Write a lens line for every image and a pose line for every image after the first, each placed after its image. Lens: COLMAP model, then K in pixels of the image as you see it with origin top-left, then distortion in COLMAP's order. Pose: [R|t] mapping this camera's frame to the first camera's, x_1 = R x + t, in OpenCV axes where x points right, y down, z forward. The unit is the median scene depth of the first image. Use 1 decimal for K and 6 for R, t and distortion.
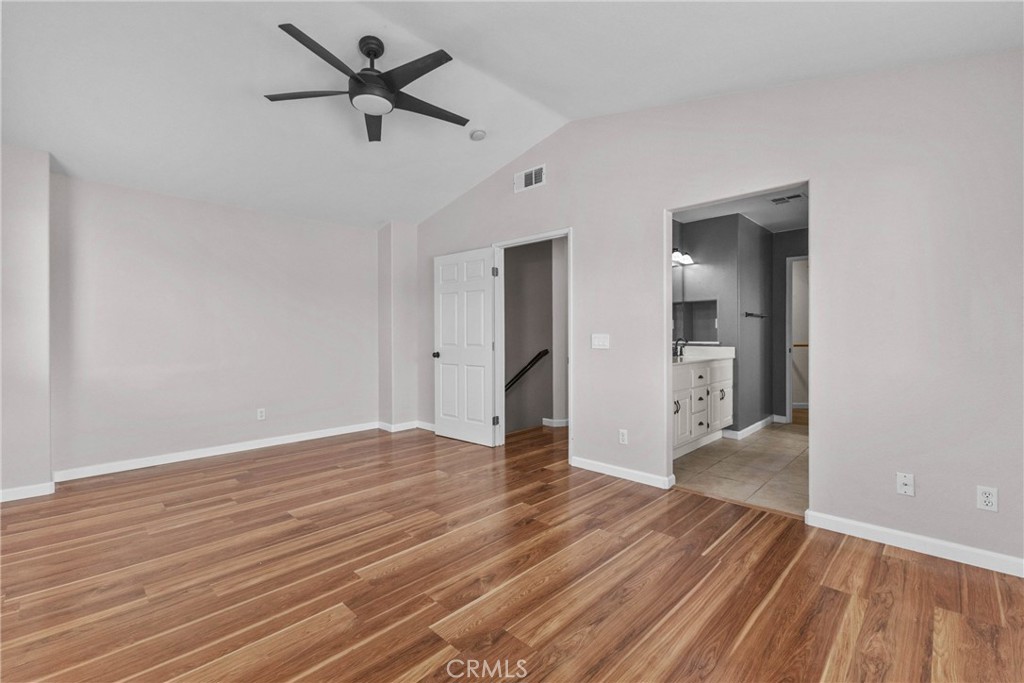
lens RADIAL K [[448.7, 0, 510.1], [0, 448.7, 338.3], [0, 0, 1]] dist [0.010894, -0.003382]
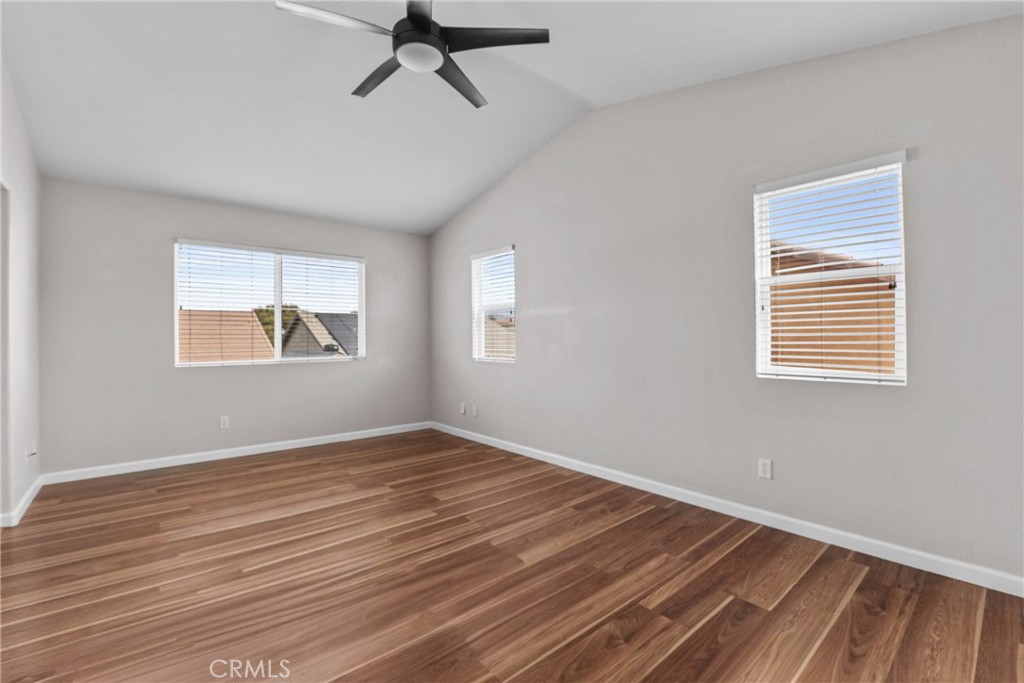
lens RADIAL K [[448.7, 0, 512.7], [0, 448.7, 340.6], [0, 0, 1]] dist [0.010894, -0.003382]
pose [[-0.996261, 0.016213, 0.084854, -0.618132], [0.016663, 0.999851, 0.004598, -0.000266], [-0.084767, 0.005995, -0.996383, 2.064971]]
